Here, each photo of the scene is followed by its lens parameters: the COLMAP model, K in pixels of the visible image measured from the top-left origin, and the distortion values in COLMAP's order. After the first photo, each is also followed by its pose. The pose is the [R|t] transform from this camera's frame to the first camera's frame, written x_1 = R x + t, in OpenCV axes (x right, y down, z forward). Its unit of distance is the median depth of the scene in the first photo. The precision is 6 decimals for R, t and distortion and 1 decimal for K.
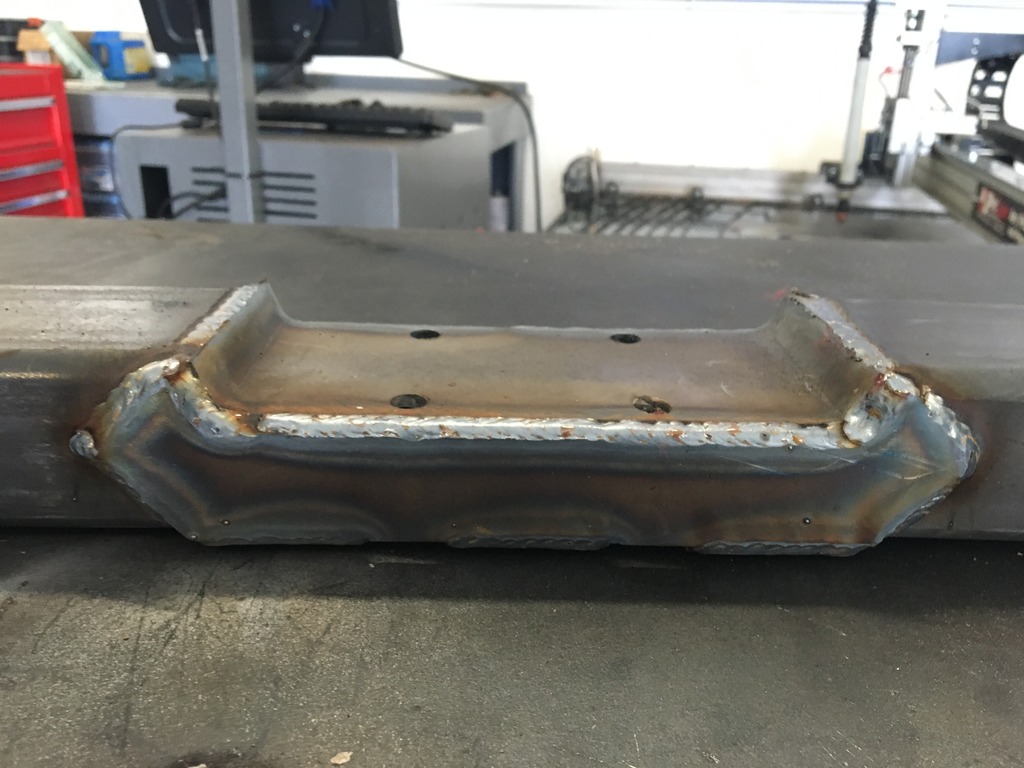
lens RADIAL K [[866.6, 0, 512.0], [0, 866.6, 384.0], [0, 0, 1]] dist [0.095789, -0.191523]
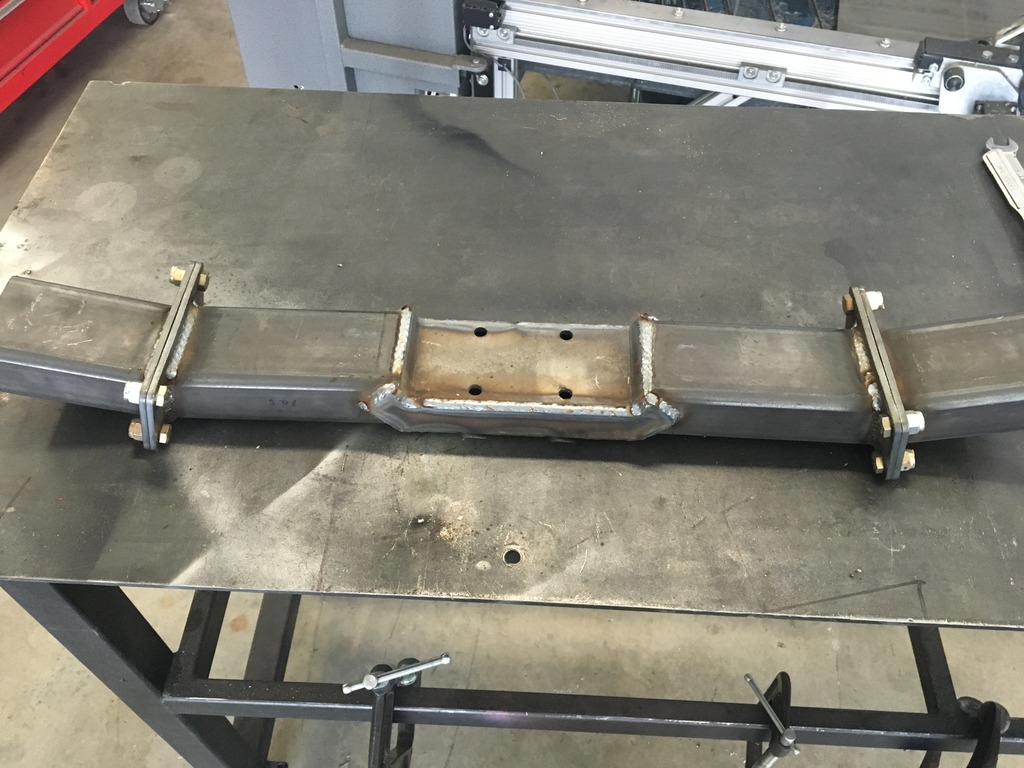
lens RADIAL K [[866.6, 0, 512.0], [0, 866.6, 384.0], [0, 0, 1]] dist [0.095789, -0.191523]
pose [[0.998113, 0.034552, -0.050765, 0.138226], [-0.003447, 0.856909, 0.515456, -1.448333], [0.061311, -0.514308, 0.855411, -1.352330]]
